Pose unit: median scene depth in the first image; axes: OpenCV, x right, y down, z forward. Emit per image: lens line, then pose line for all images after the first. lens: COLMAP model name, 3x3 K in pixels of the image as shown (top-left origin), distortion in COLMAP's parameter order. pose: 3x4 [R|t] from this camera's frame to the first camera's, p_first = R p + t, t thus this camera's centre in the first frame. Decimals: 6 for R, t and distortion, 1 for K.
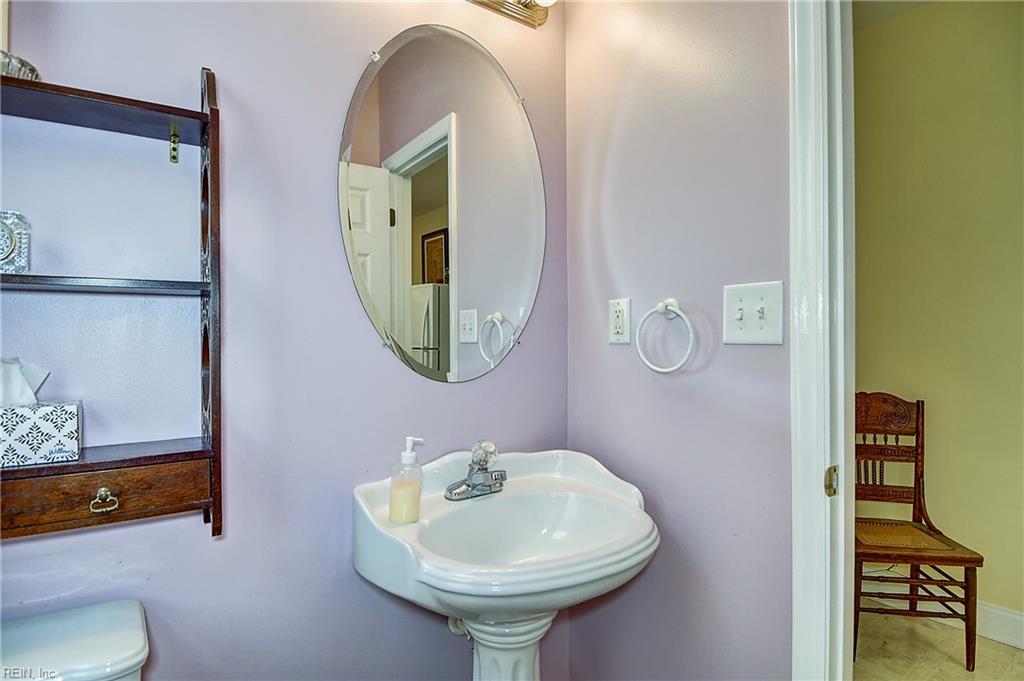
lens RADIAL K [[531.1, 0, 513.9], [0, 531.1, 342.7], [0, 0, 1]] dist [0.046999, -0.054332]
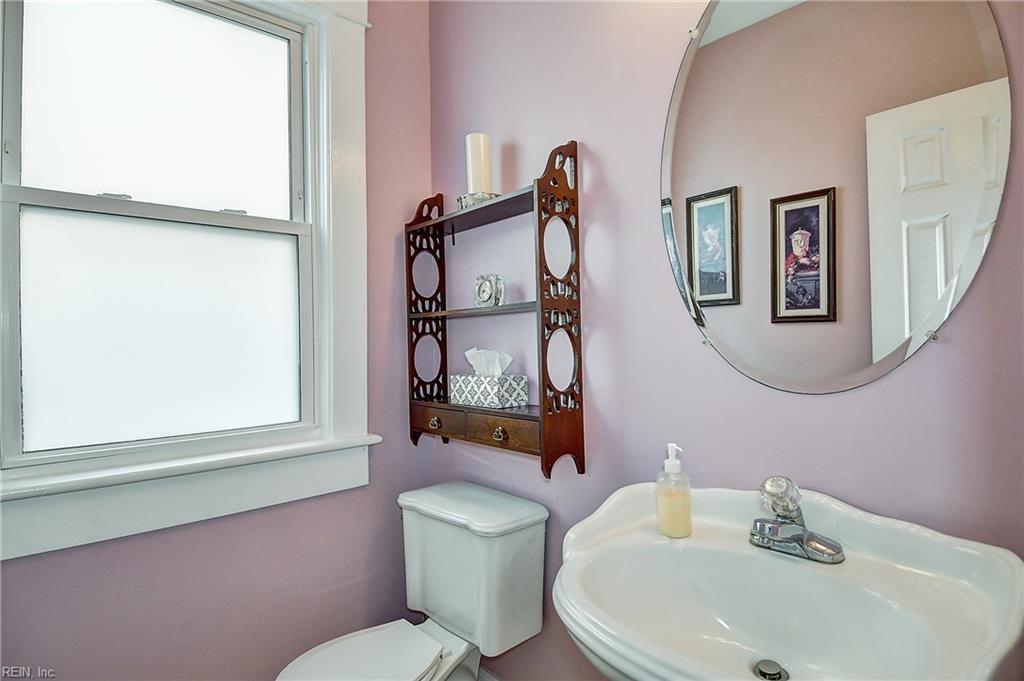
lens RADIAL K [[531.1, 0, 513.9], [0, 531.1, 342.7], [0, 0, 1]] dist [0.046999, -0.054332]
pose [[0.114308, 0.000646, -0.993445, 0.684670], [0.013063, 0.999912, 0.002153, -0.000180], [0.993359, -0.013224, 0.114290, 0.640241]]
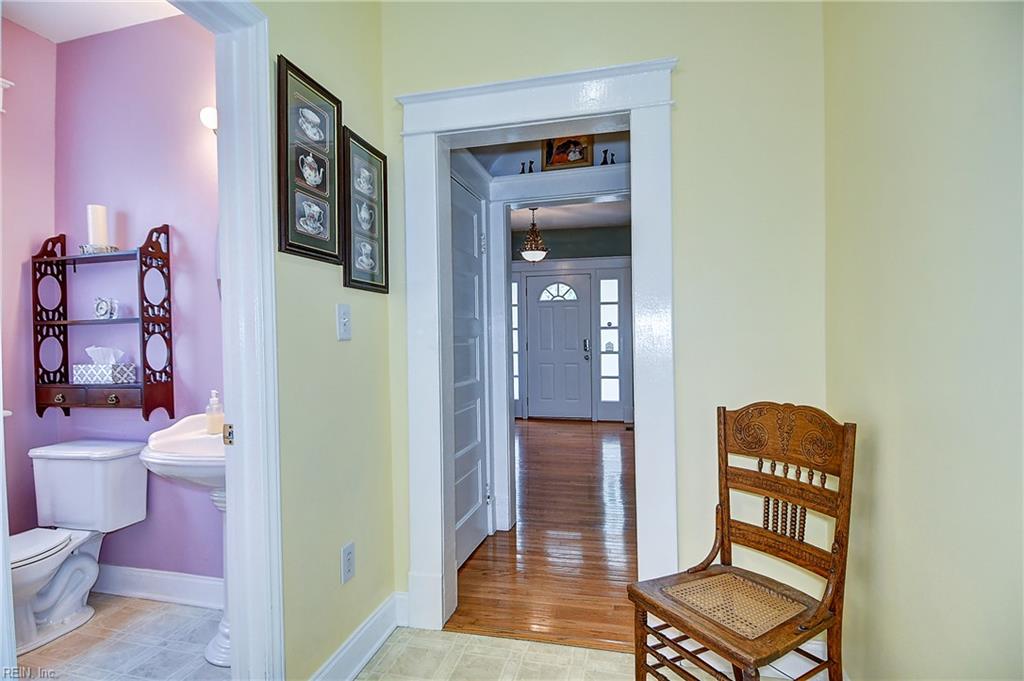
lens RADIAL K [[531.1, 0, 513.9], [0, 531.1, 342.7], [0, 0, 1]] dist [0.046999, -0.054332]
pose [[0.652952, -0.003723, -0.757390, 1.968097], [0.012070, 0.999912, 0.005491, 0.011133], [0.757303, -0.012727, 0.652940, 0.574272]]
